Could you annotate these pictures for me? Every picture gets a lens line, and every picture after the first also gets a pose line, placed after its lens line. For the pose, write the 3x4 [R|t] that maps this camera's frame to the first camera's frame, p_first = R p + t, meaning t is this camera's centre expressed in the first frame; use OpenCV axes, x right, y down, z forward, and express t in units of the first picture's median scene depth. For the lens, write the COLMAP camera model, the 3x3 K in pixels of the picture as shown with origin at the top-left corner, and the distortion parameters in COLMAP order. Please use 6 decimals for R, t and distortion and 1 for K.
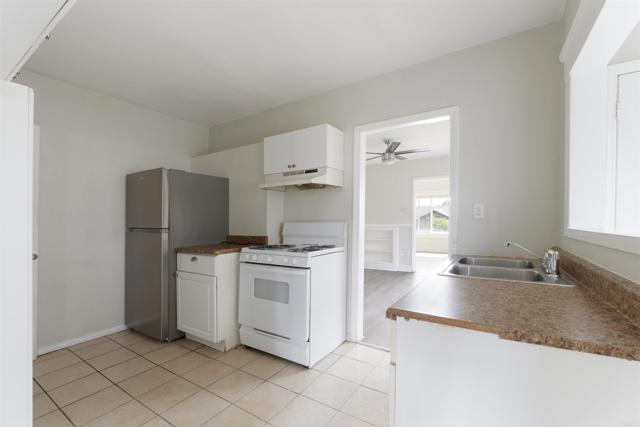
lens RADIAL K [[272.2, 0, 320.8], [0, 272.2, 215.6], [0, 0, 1]] dist [-0.001229, -0.000039]
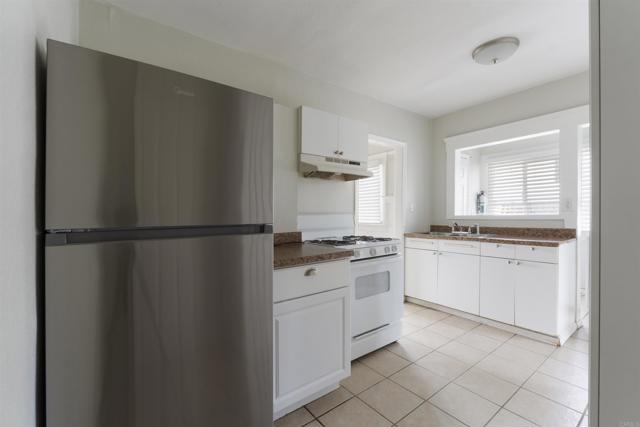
lens RADIAL K [[272.2, 0, 320.1], [0, 272.2, 216.2], [0, 0, 1]] dist [-0.001229, -0.000039]
pose [[0.350382, -0.000156, 0.936607, -1.024954], [-0.005085, 0.999985, 0.002069, 0.032529], [-0.936593, -0.005487, 0.350376, 0.760157]]
